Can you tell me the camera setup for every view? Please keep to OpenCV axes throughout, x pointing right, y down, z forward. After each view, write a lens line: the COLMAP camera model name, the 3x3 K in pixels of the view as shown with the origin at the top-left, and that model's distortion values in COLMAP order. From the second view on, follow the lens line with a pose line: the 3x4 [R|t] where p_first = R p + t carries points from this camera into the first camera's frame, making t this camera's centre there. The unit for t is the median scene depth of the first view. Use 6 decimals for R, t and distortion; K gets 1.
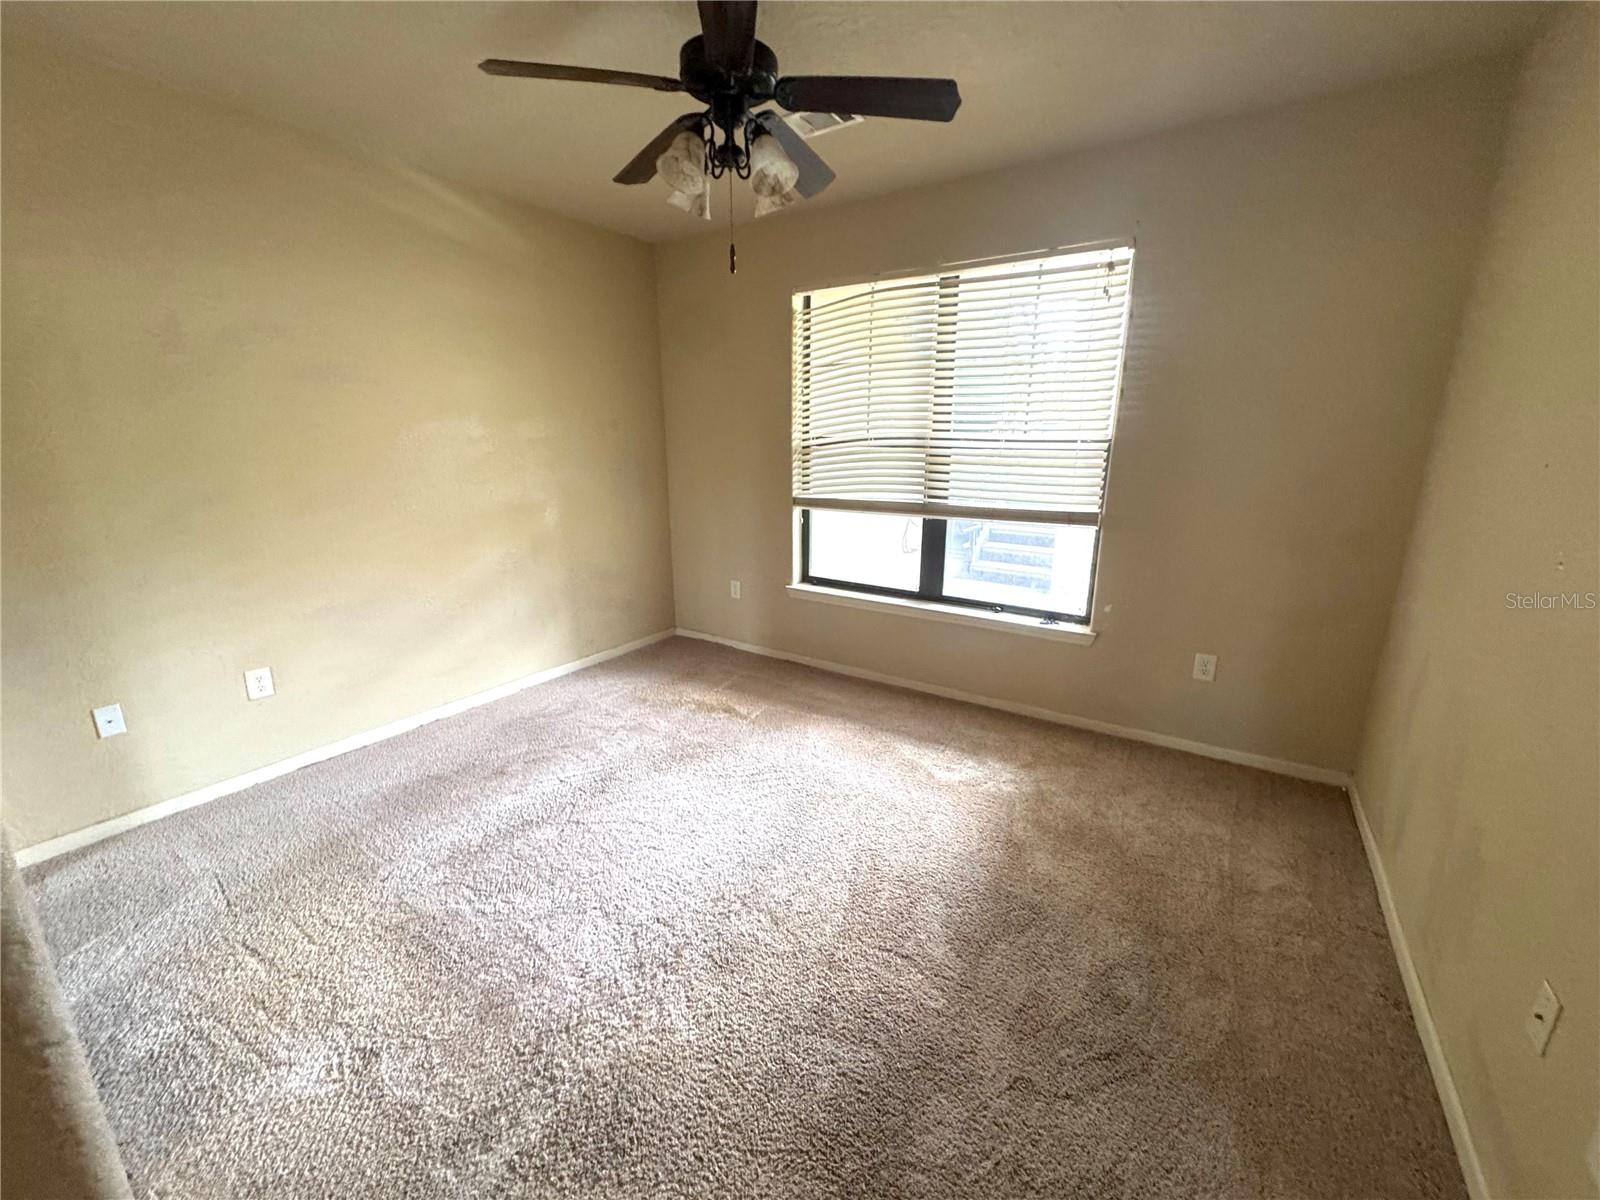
lens RADIAL K [[633.1, 0, 798.0], [0, 633.1, 599.2], [0, 0, 1]] dist [-0.001796, -0.000461]
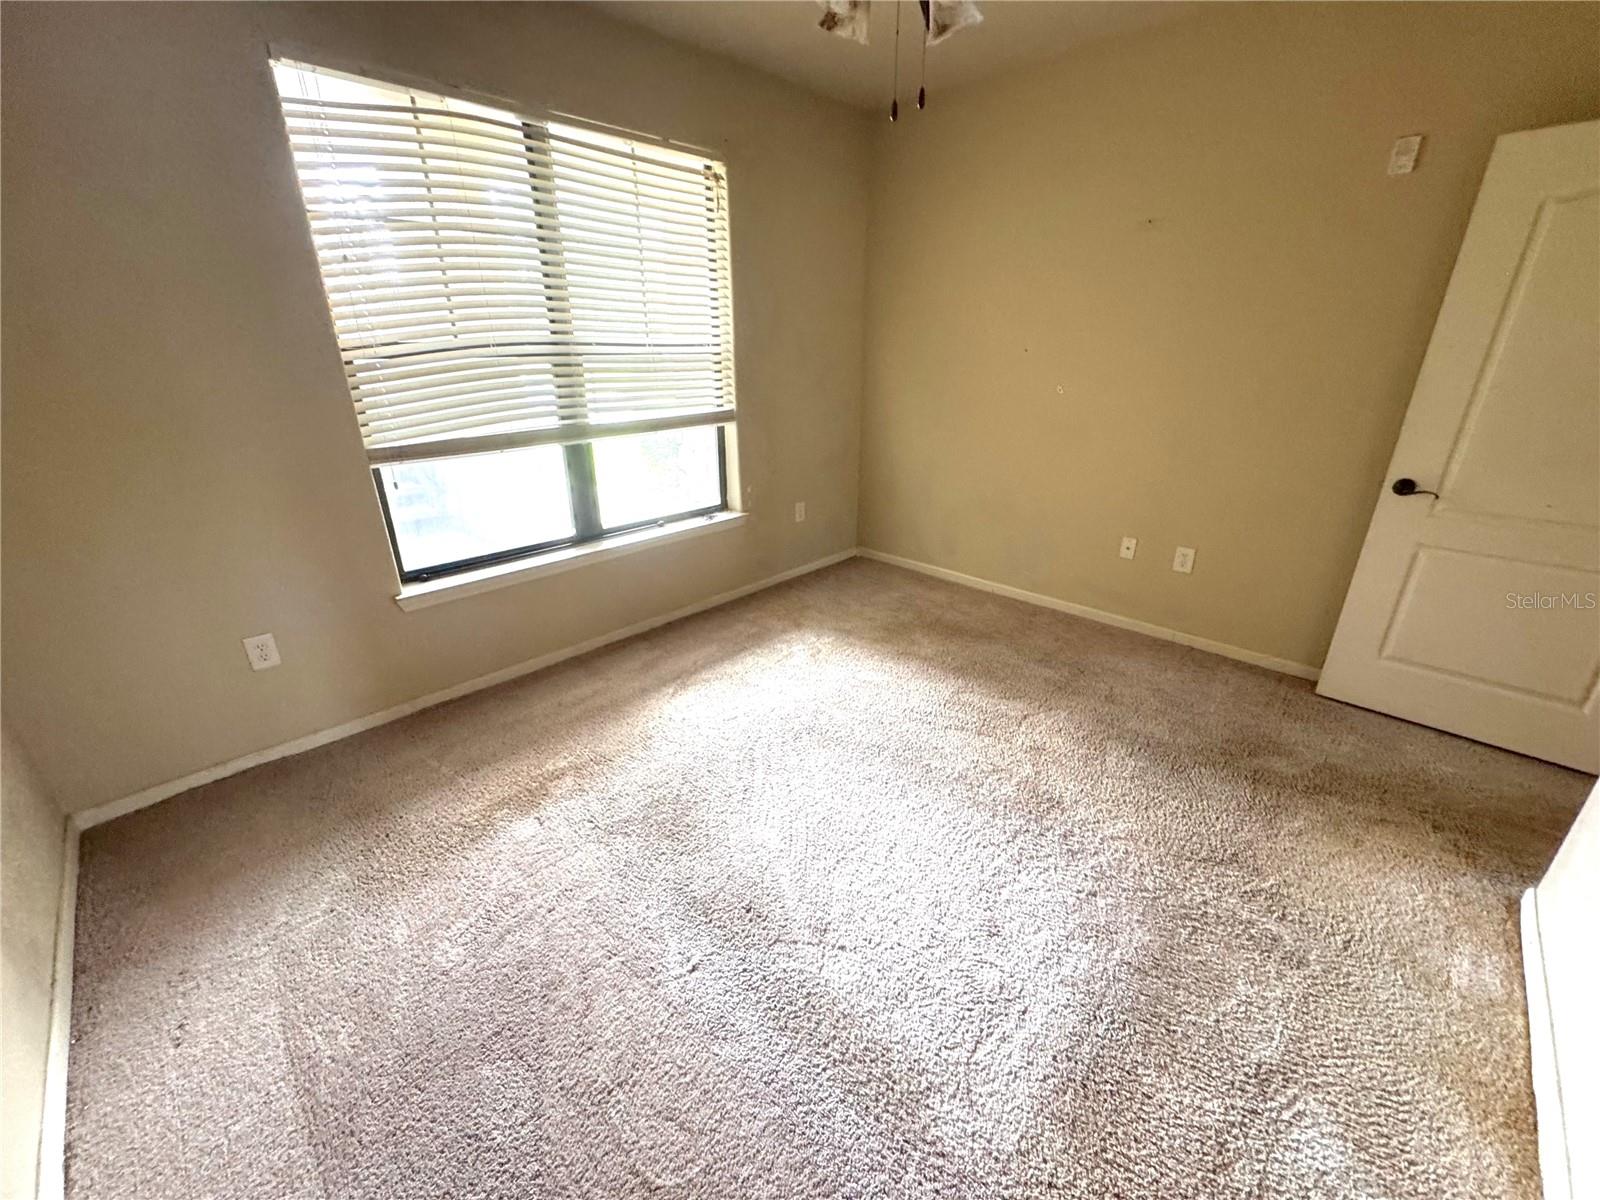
lens RADIAL K [[633.1, 0, 798.0], [0, 633.1, 599.2], [0, 0, 1]] dist [-0.001796, -0.000461]
pose [[0.191270, -0.368861, 0.909592, -0.636437], [0.251399, 0.914199, 0.317865, -0.147503], [-0.948796, 0.167872, 0.267590, 0.596158]]
